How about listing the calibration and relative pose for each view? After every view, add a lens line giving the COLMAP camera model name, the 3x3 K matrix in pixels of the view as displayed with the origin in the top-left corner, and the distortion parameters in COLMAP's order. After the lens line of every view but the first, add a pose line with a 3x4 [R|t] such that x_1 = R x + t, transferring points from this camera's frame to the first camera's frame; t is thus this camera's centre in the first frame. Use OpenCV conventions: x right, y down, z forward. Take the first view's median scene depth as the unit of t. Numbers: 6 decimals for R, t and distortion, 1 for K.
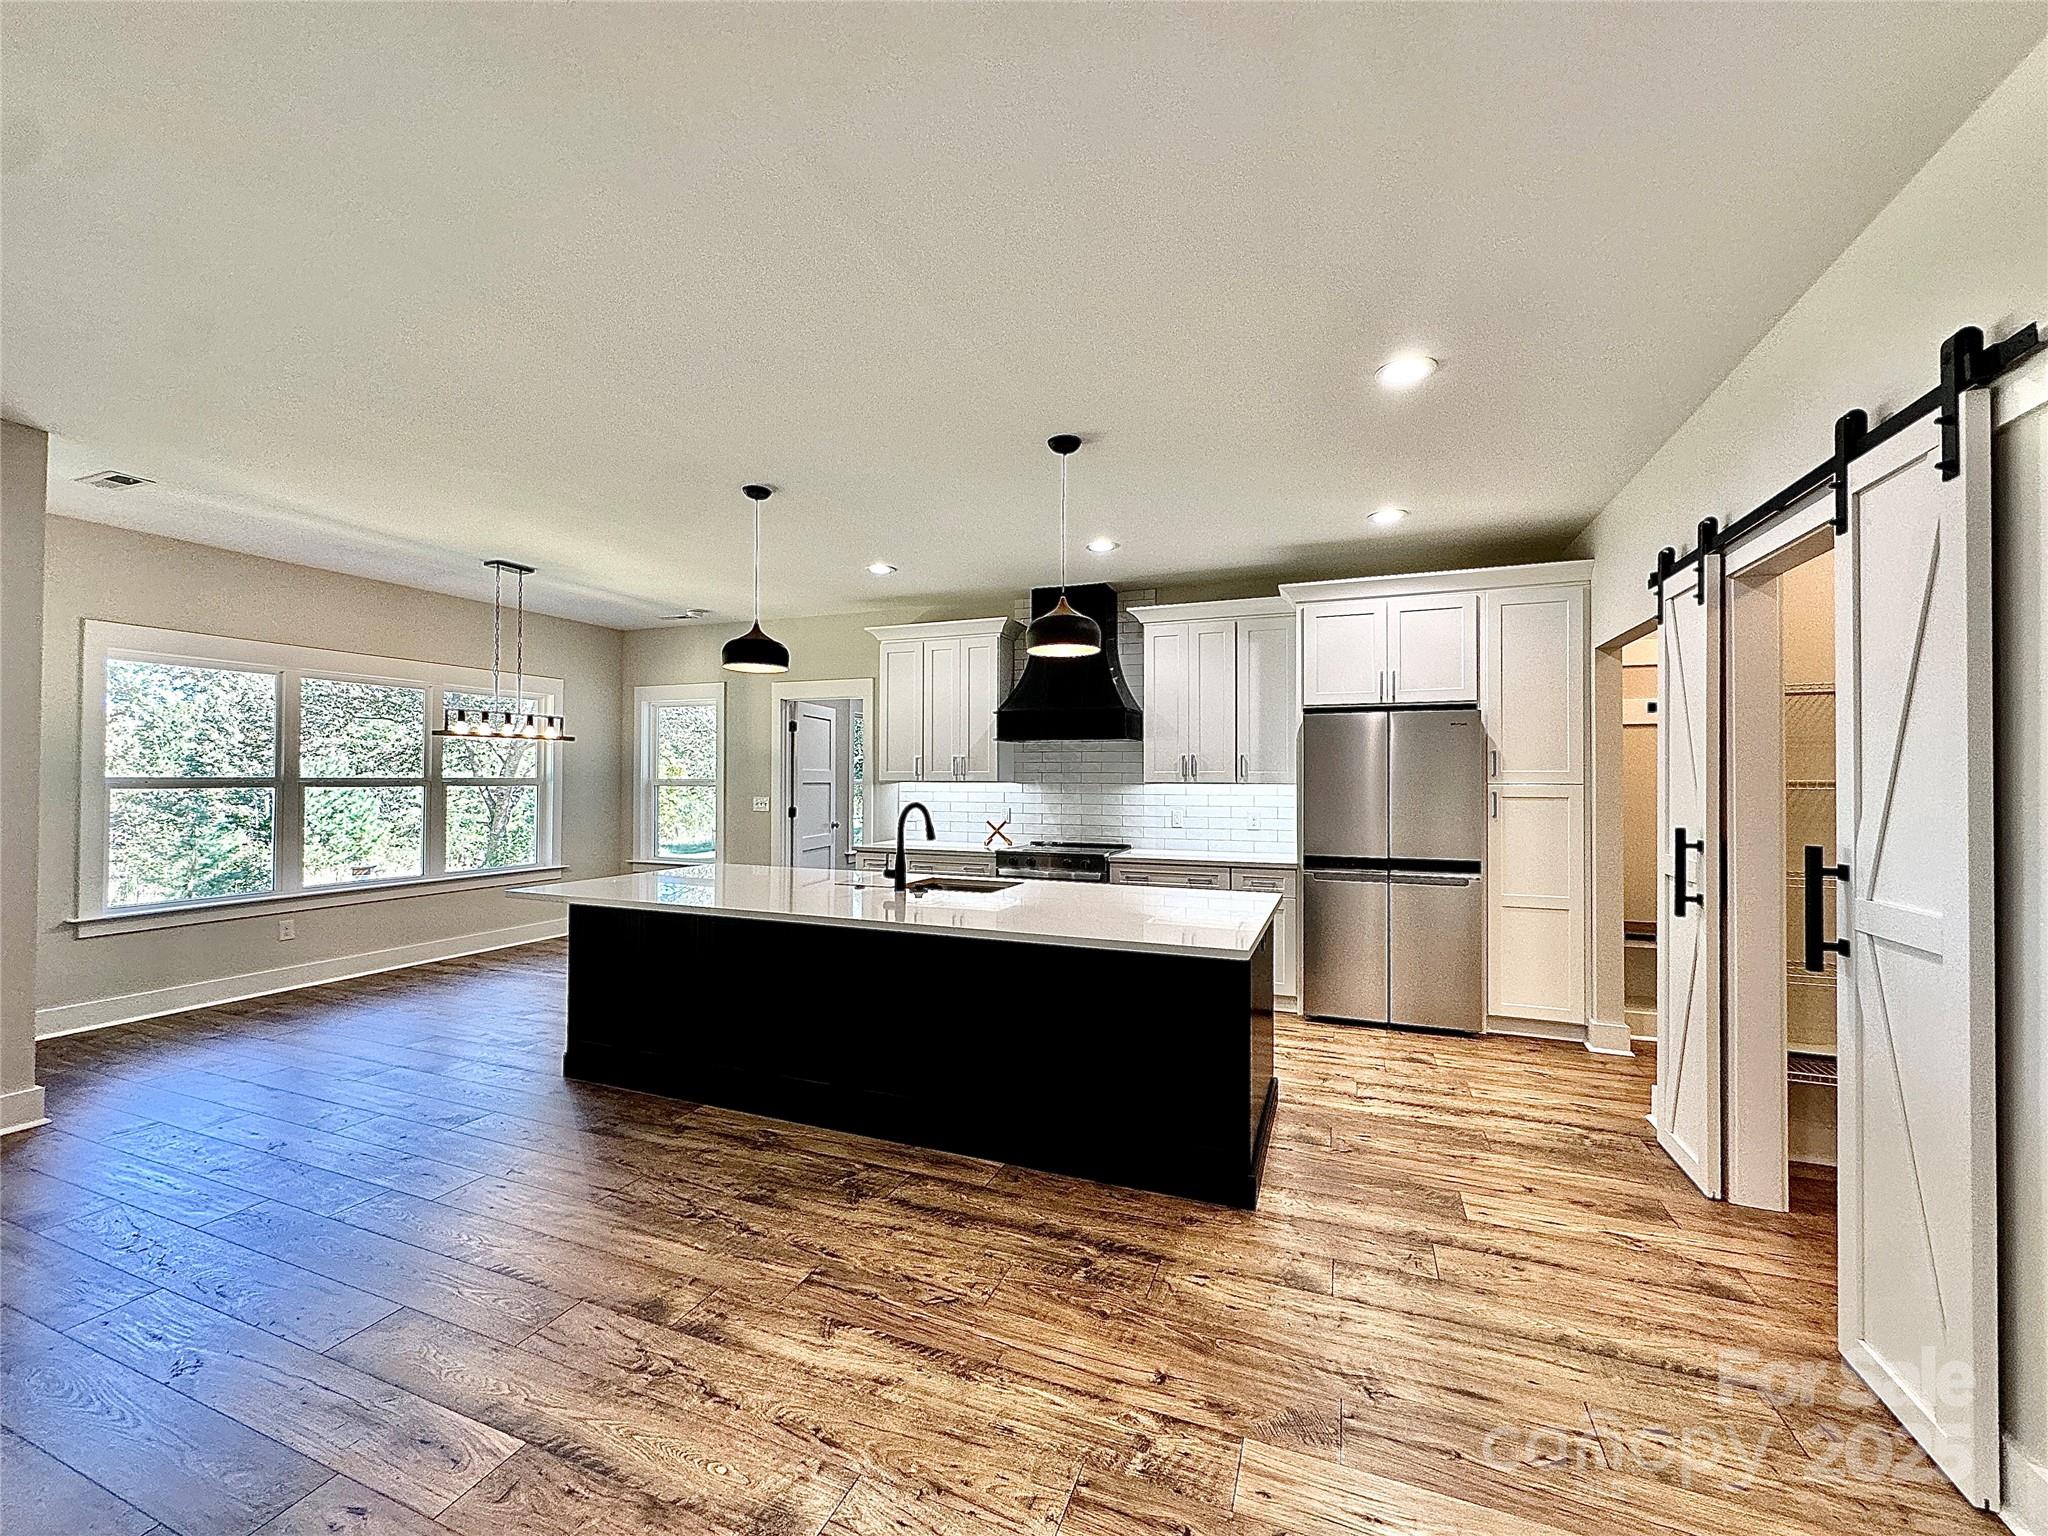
lens RADIAL K [[816.2, 0, 1024.0], [0, 816.2, 769.8], [0, 0, 1]] dist [-0.003220, 0.000242]
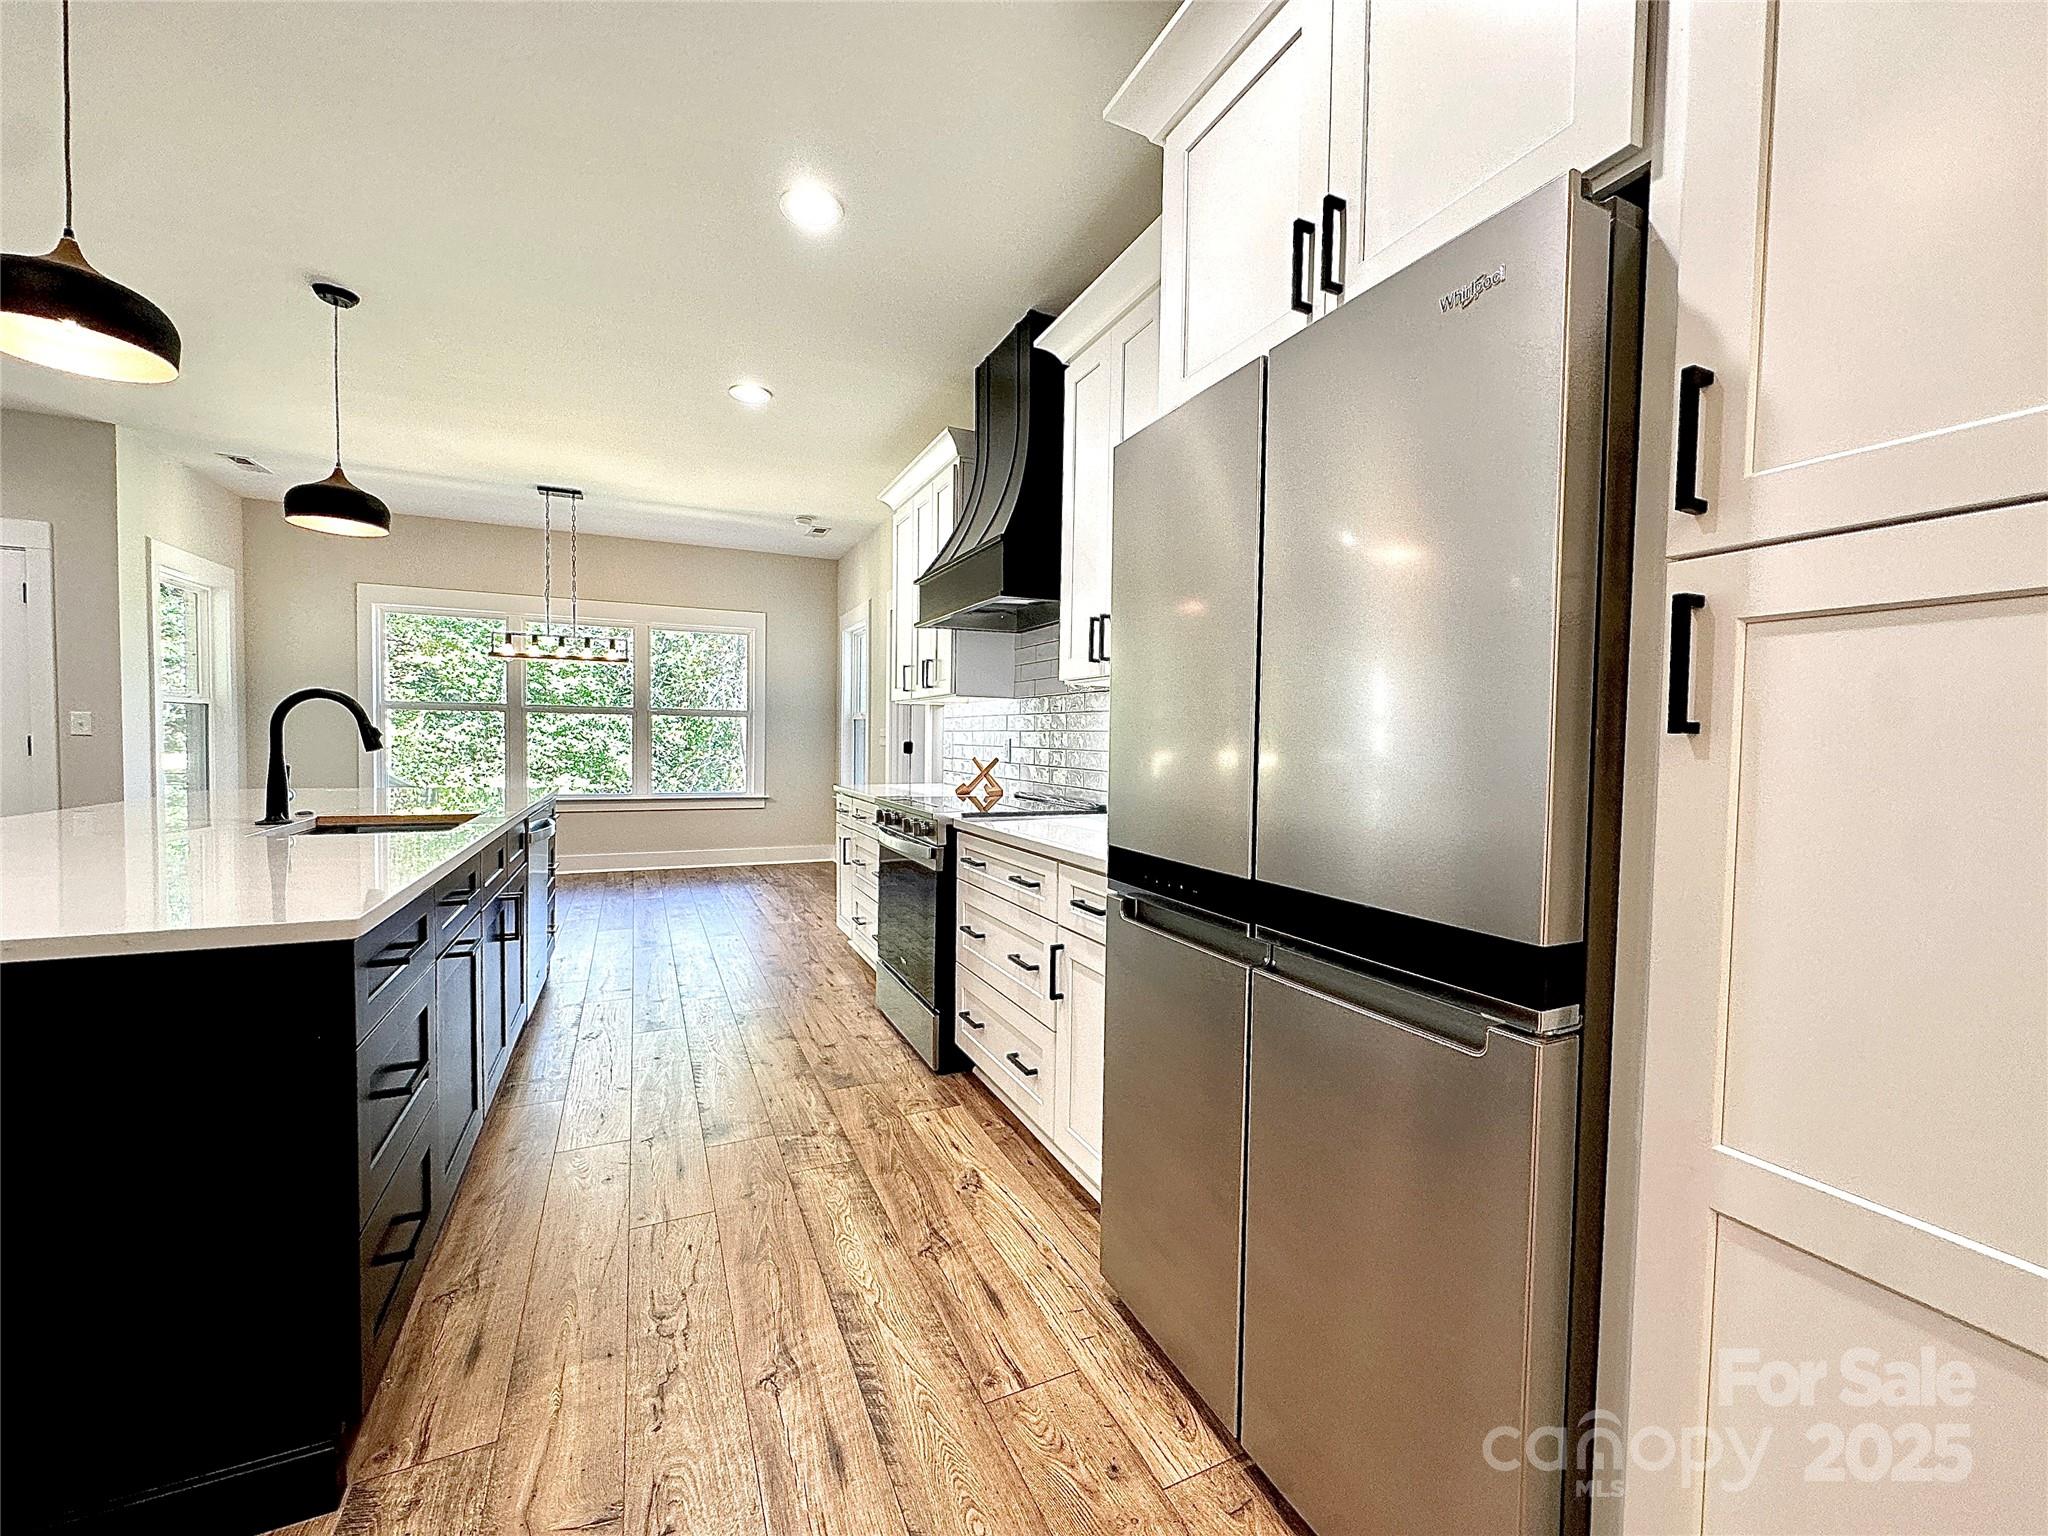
lens RADIAL K [[819.1, 0, 1018.1], [0, 819.1, 769.5], [0, 0, 1]] dist [0.001130, -0.000081]
pose [[0.722784, 0.034516, -0.690212, 0.592320], [-0.005577, 0.999011, 0.044118, 0.059448], [0.691052, -0.028038, 0.722261, 0.753467]]
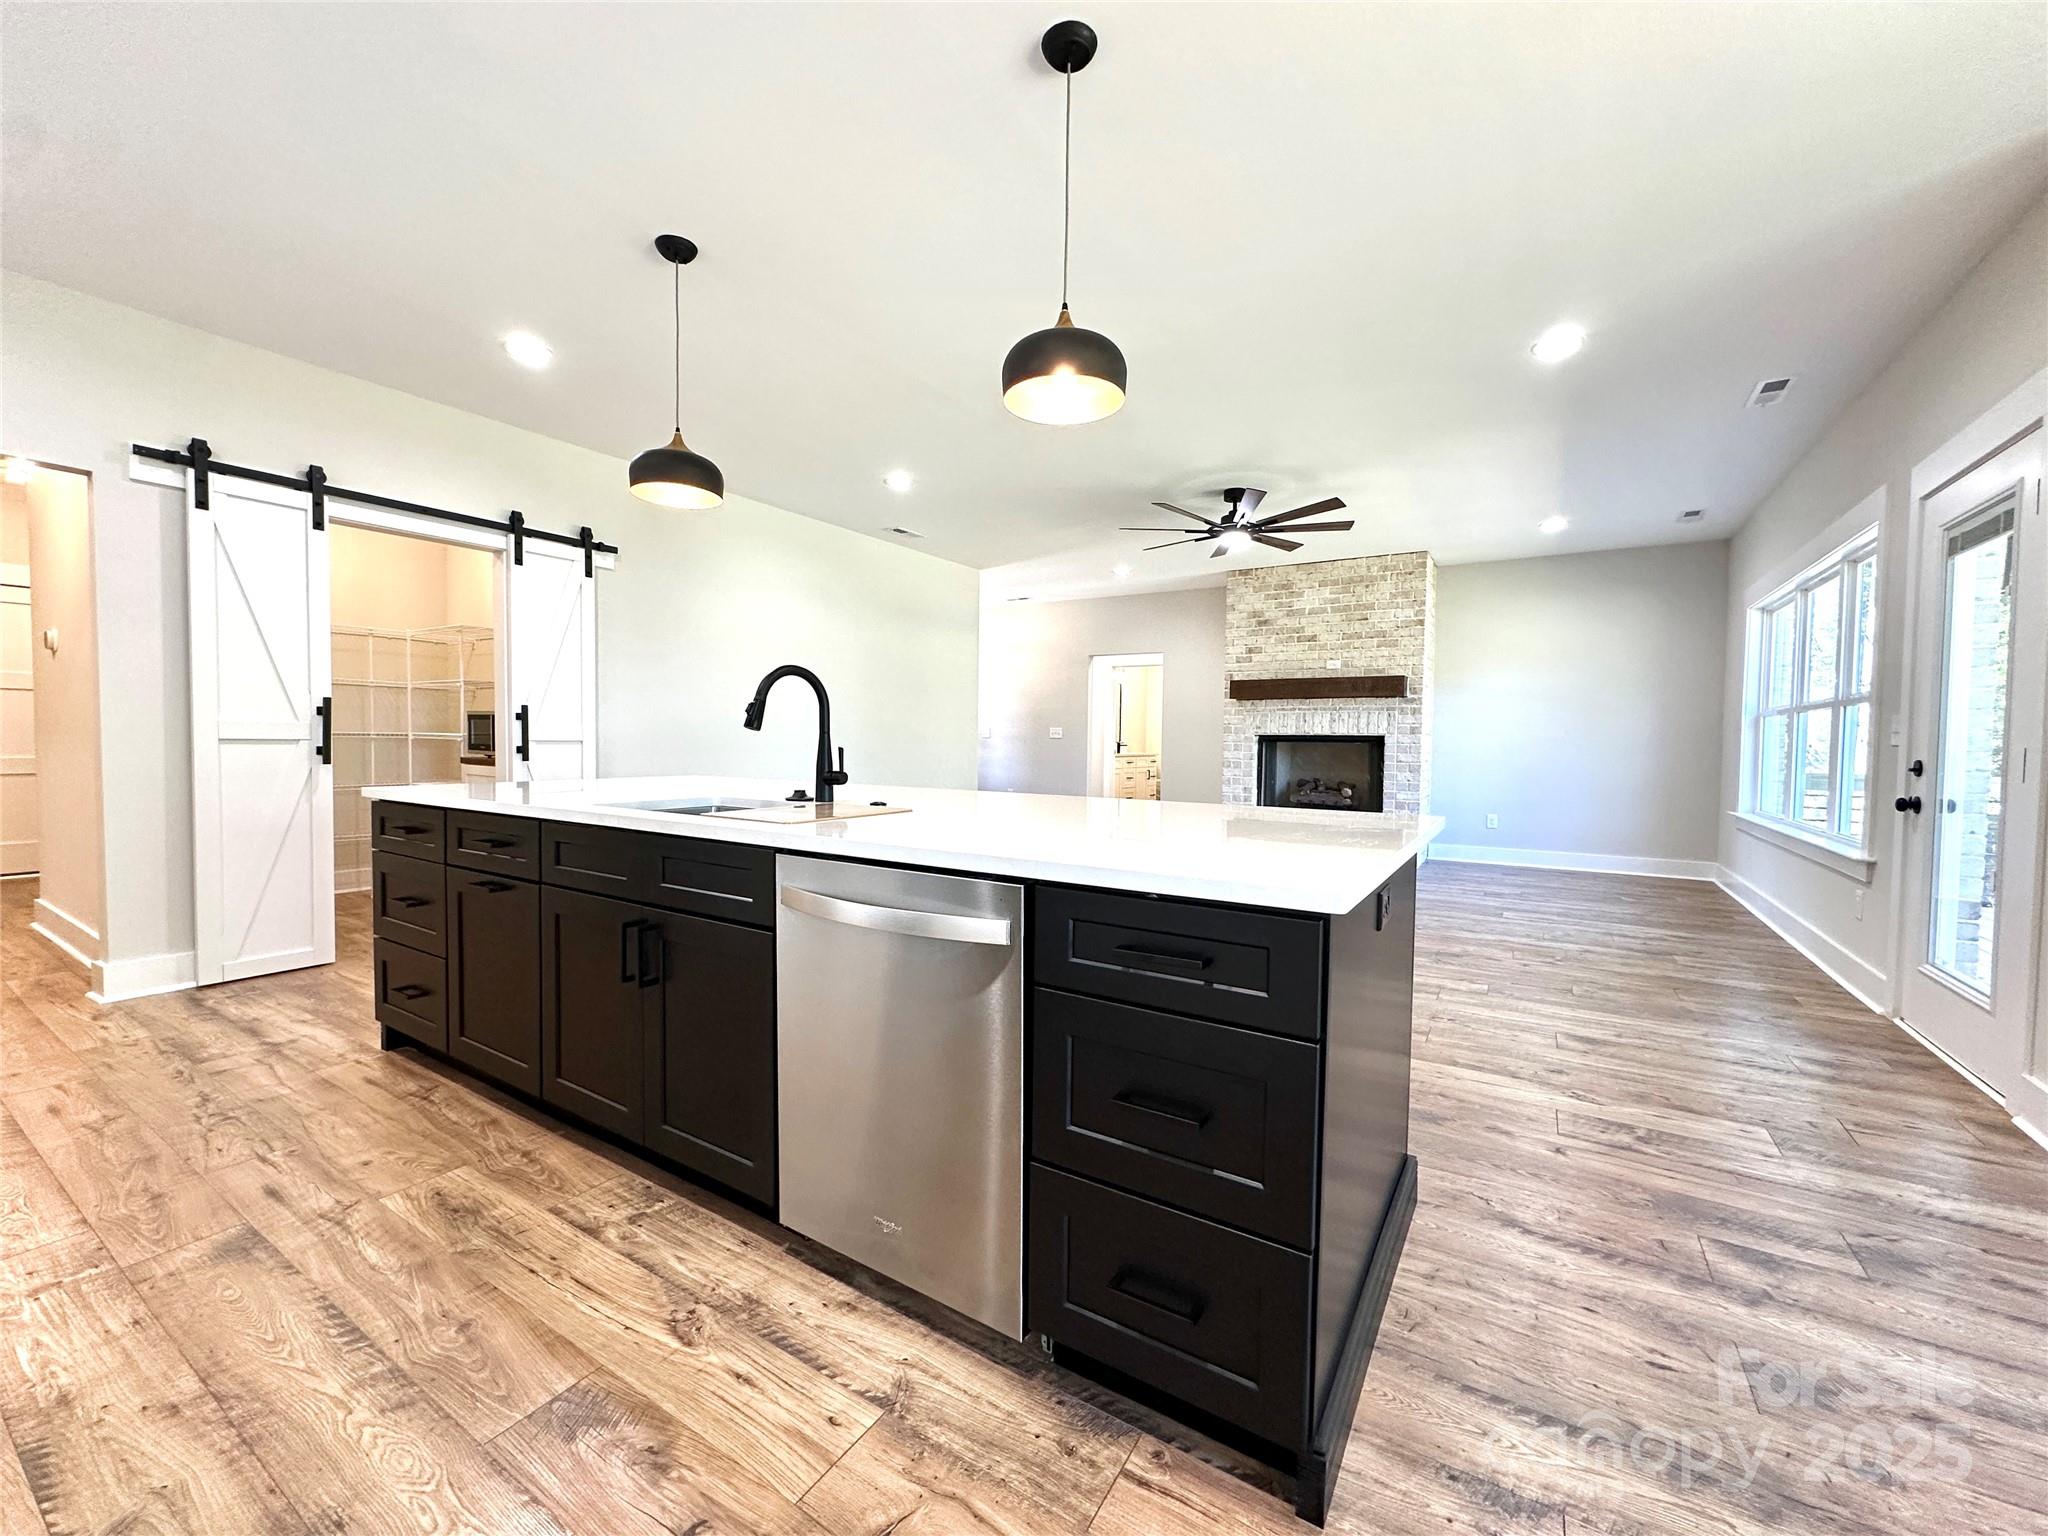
lens RADIAL K [[816.2, 0, 1024.0], [0, 816.2, 769.8], [0, 0, 1]] dist [-0.003220, 0.000242]
pose [[-0.982270, -0.024198, 0.185904, -0.349086], [-0.019529, 0.999447, 0.026904, 0.081179], [-0.186452, 0.022796, -0.982200, 1.303785]]
